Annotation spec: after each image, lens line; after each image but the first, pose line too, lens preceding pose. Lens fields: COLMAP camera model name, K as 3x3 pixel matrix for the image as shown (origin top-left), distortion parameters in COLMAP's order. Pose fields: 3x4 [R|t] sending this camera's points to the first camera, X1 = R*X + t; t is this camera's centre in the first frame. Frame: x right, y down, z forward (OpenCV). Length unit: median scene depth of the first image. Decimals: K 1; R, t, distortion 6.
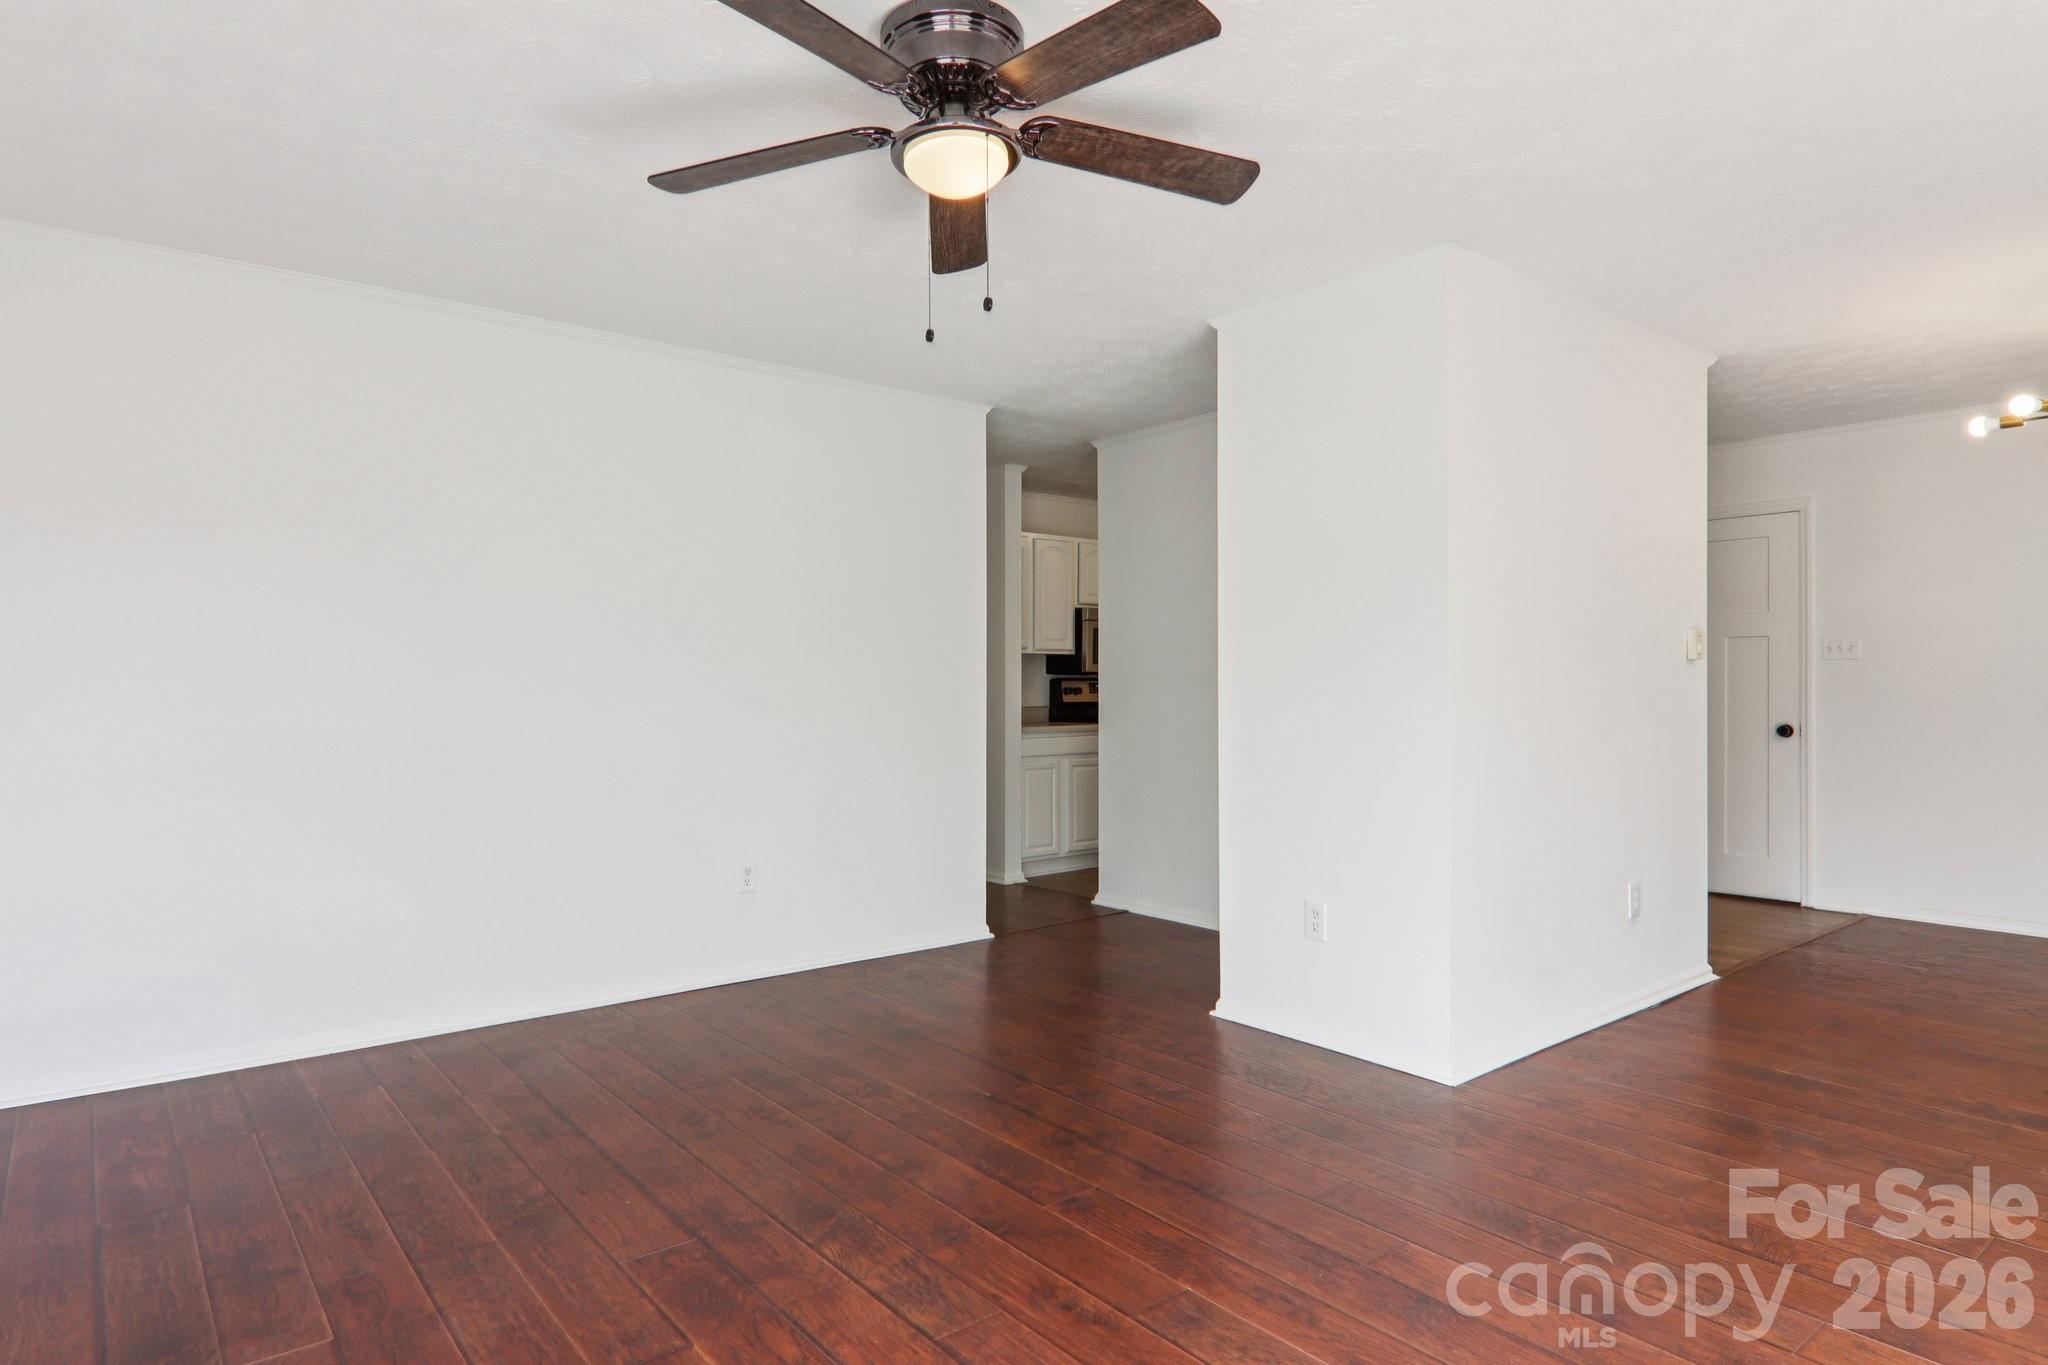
lens RADIAL K [[1161.8, 0, 1023.9], [0, 1161.8, 677.8], [0, 0, 1]] dist [-0.002908, -0.000498]
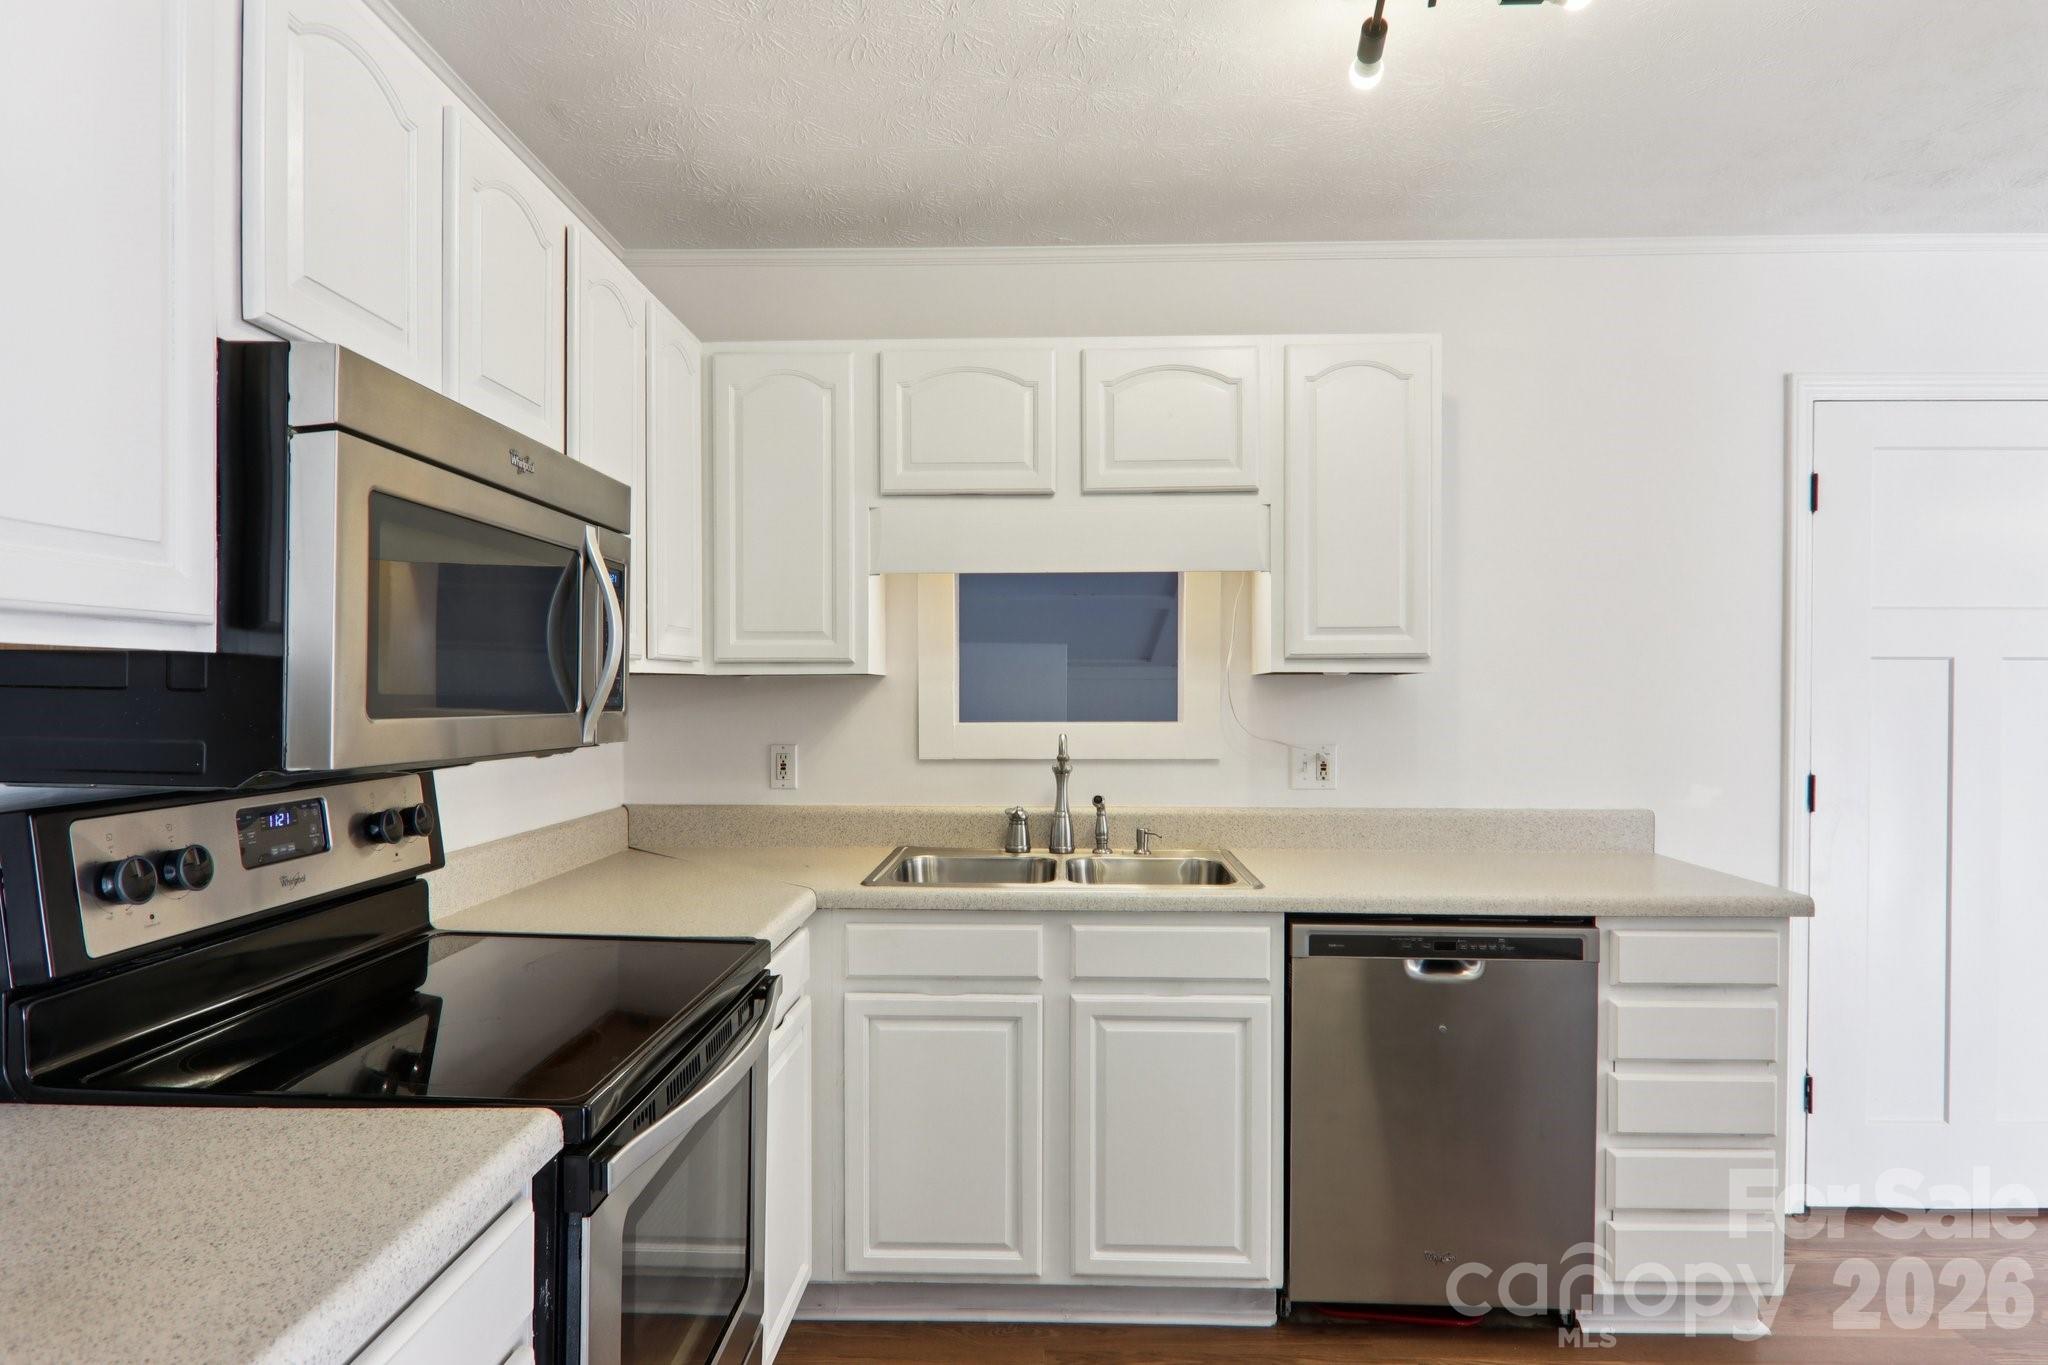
lens RADIAL K [[1161.8, 0, 1020.0], [0, 1161.8, 684.8], [0, 0, 1]] dist [-0.002908, -0.000498]
pose [[0.647664, 0.005518, 0.761906, -0.002859], [0.002498, 0.999953, -0.009366, -0.013939], [-0.761922, 0.007969, 0.647620, 0.824914]]
